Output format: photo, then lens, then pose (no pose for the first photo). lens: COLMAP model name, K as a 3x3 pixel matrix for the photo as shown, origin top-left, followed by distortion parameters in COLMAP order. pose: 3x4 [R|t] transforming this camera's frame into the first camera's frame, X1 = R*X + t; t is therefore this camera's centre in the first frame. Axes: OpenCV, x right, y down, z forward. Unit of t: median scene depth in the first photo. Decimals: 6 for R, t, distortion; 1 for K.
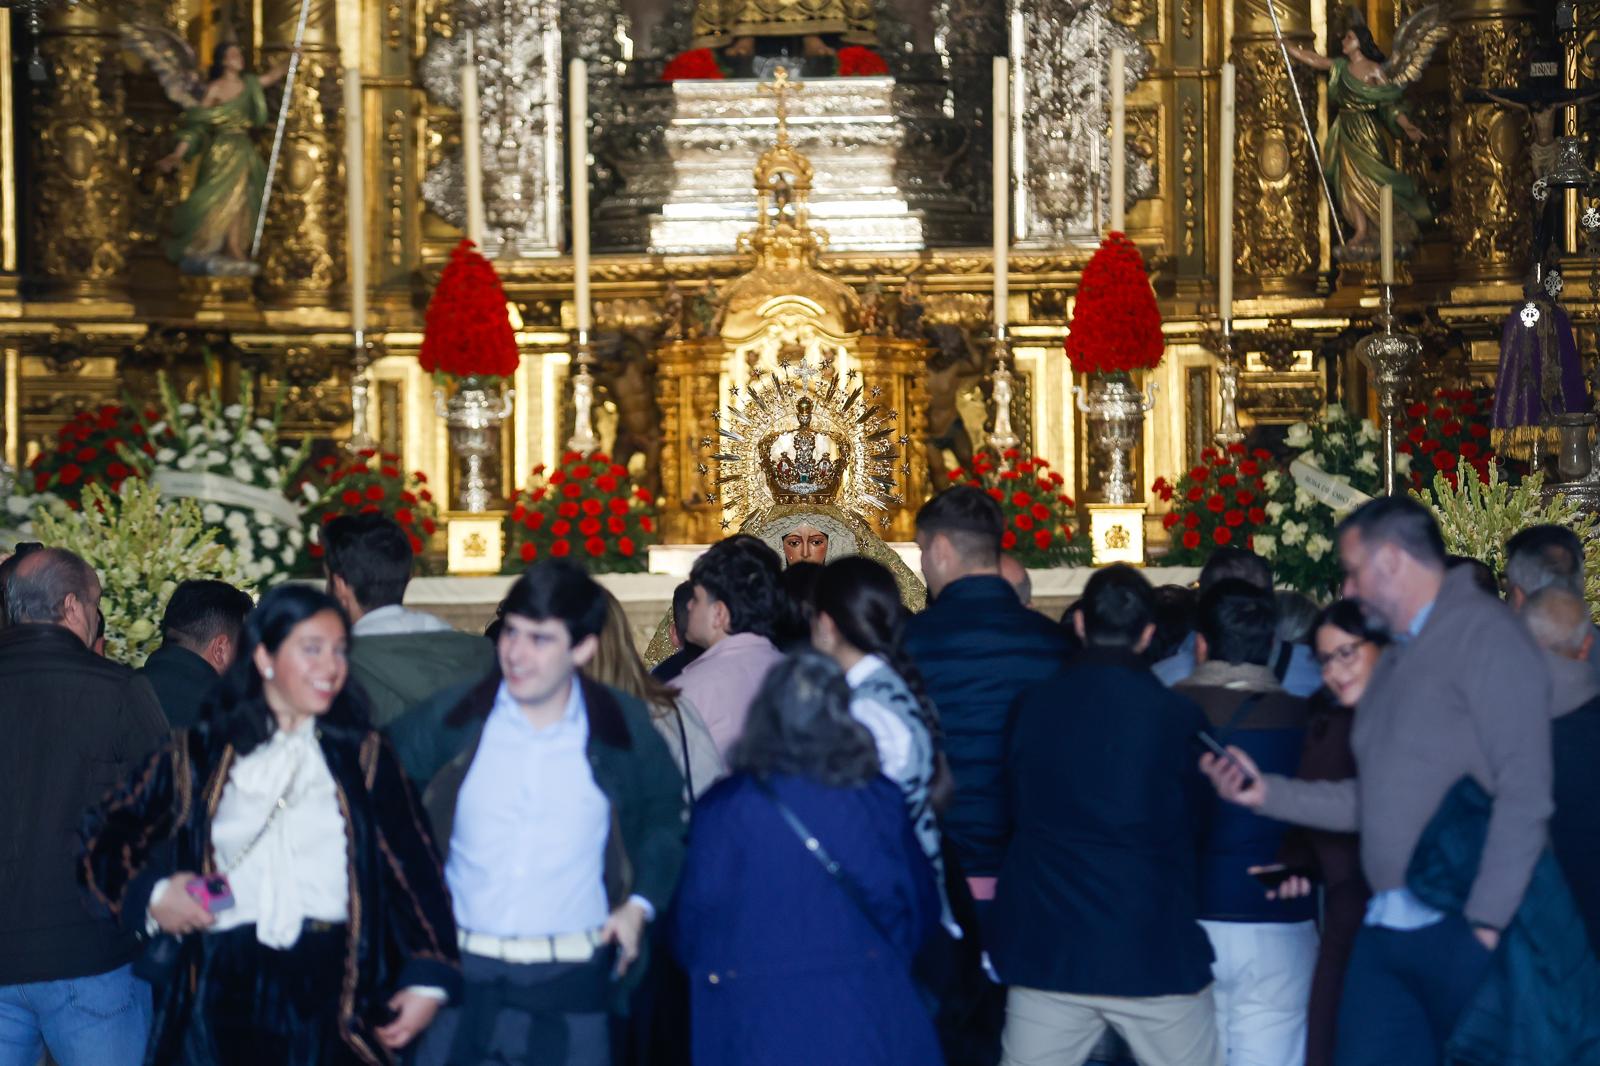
lens RADIAL K [[2982.7, 0, 817.5], [0, 2982.7, 546.7], [0, 0, 1]] dist [0.188898, 0.000000]
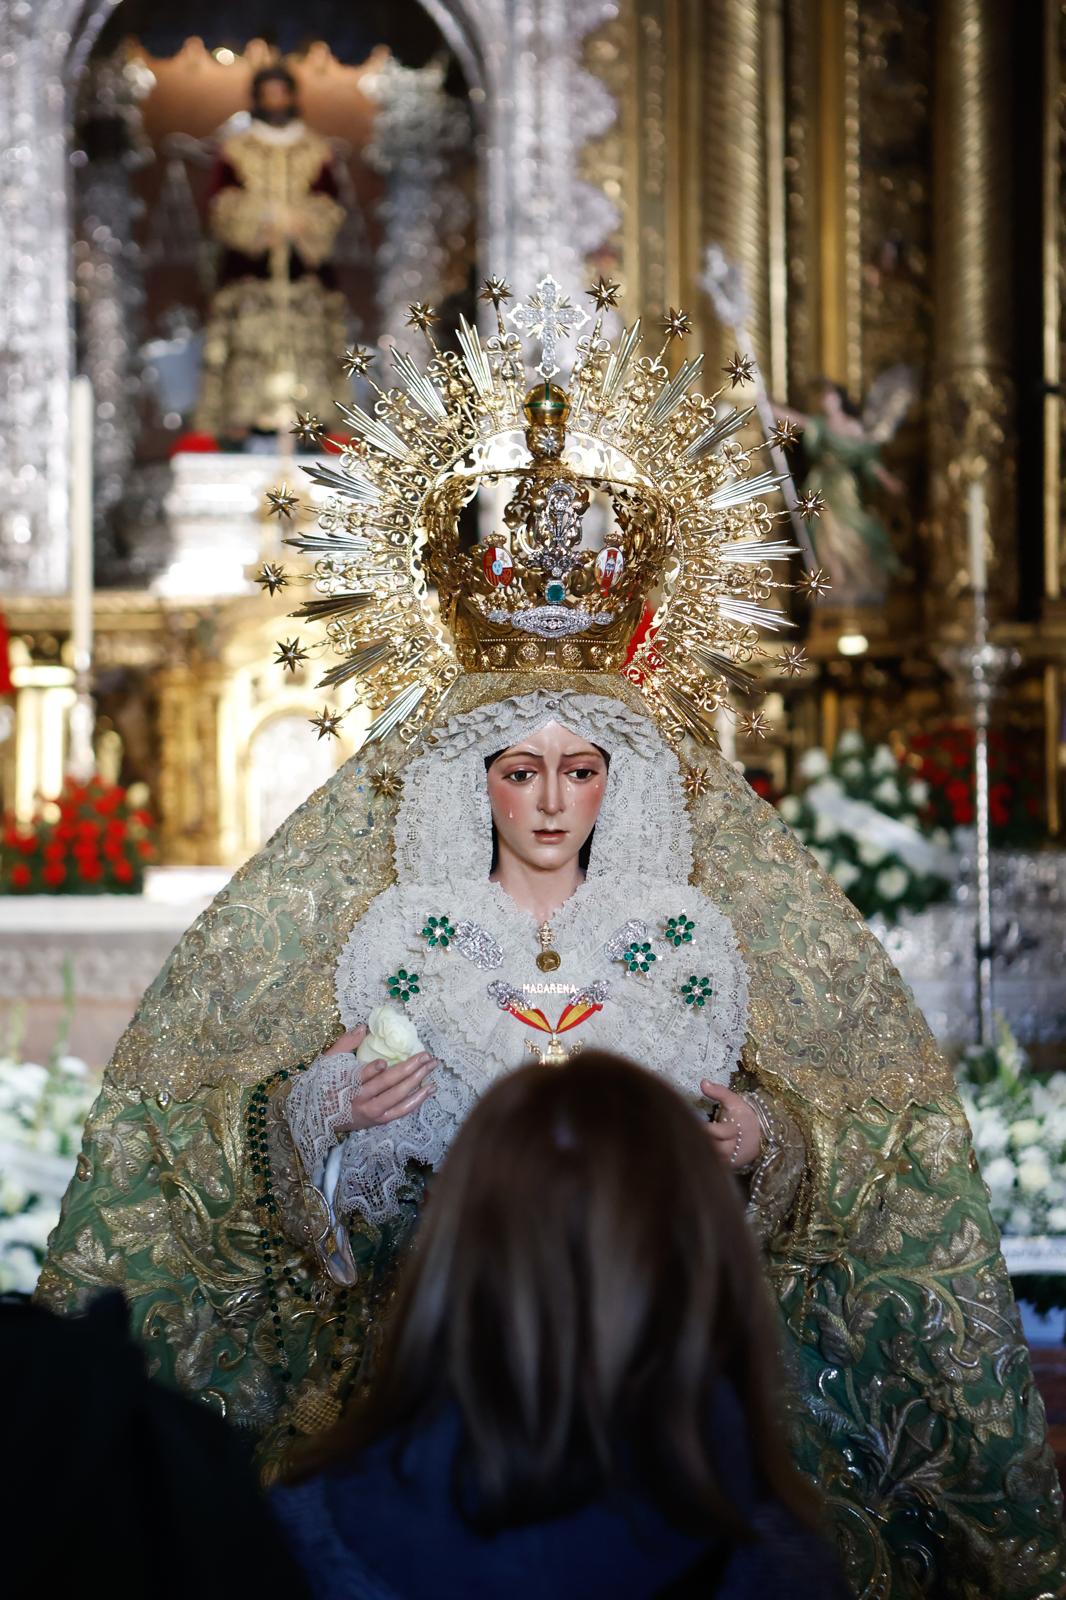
lens RADIAL K [[2387.6, 0, 511.1], [0, 2387.6, 823.9], [0, 0, 1]] dist [0.161331, 0.000000]
pose [[0.995513, 0.019109, 0.092676, -0.009433], [-0.016949, 0.999567, -0.024034, 0.003133], [-0.093095, 0.022355, 0.995406, 0.186290]]
